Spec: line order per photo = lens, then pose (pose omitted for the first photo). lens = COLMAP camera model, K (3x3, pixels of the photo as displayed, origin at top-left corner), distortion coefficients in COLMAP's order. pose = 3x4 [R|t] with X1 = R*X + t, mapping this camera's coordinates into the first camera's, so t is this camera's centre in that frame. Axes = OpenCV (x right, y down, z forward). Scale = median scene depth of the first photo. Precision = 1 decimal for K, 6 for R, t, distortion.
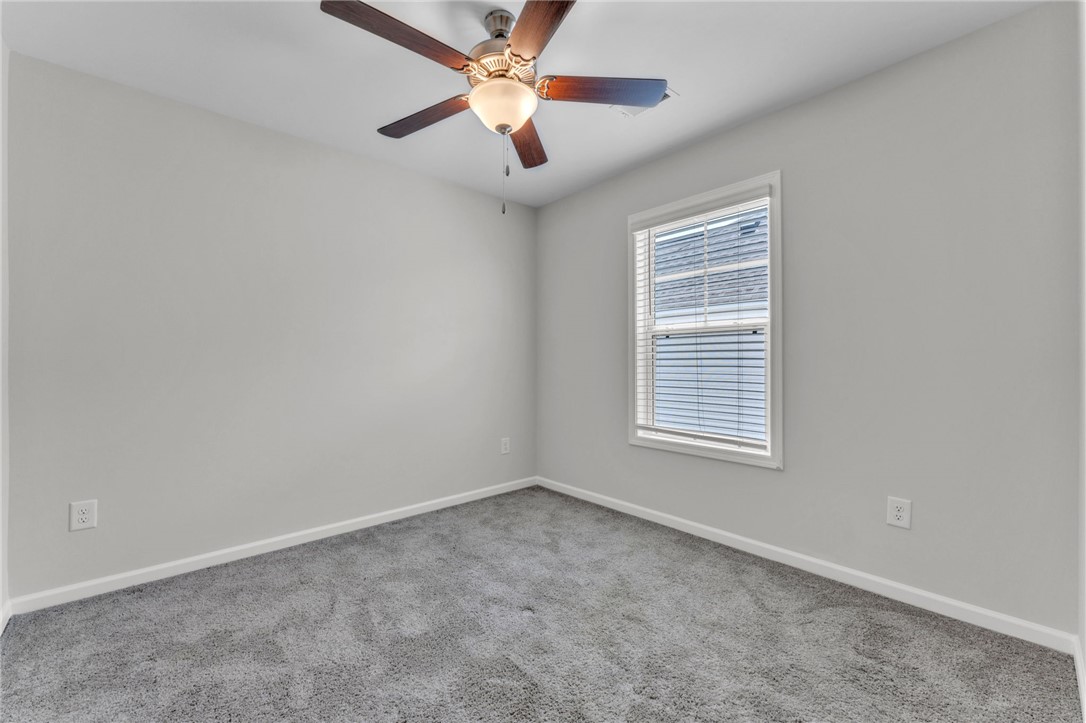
lens RADIAL K [[433.8, 0, 540.1], [0, 433.8, 357.4], [0, 0, 1]] dist [0.000913, -0.000170]
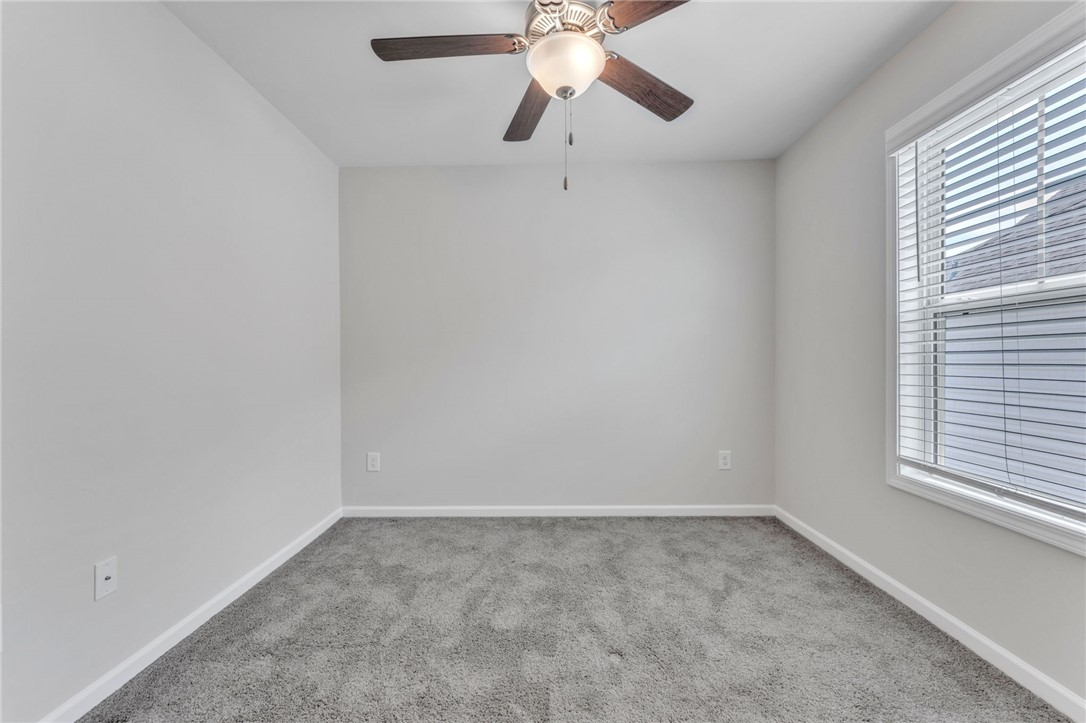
lens RADIAL K [[443.6, 0, 540.0], [0, 443.6, 359.2], [0, 0, 1]] dist [-0.000169, -0.000199]
pose [[0.740063, -0.003651, -0.672528, 0.327605], [0.013092, 0.999874, 0.008979, 0.000782], [0.672410, -0.015450, 0.740017, 0.204561]]
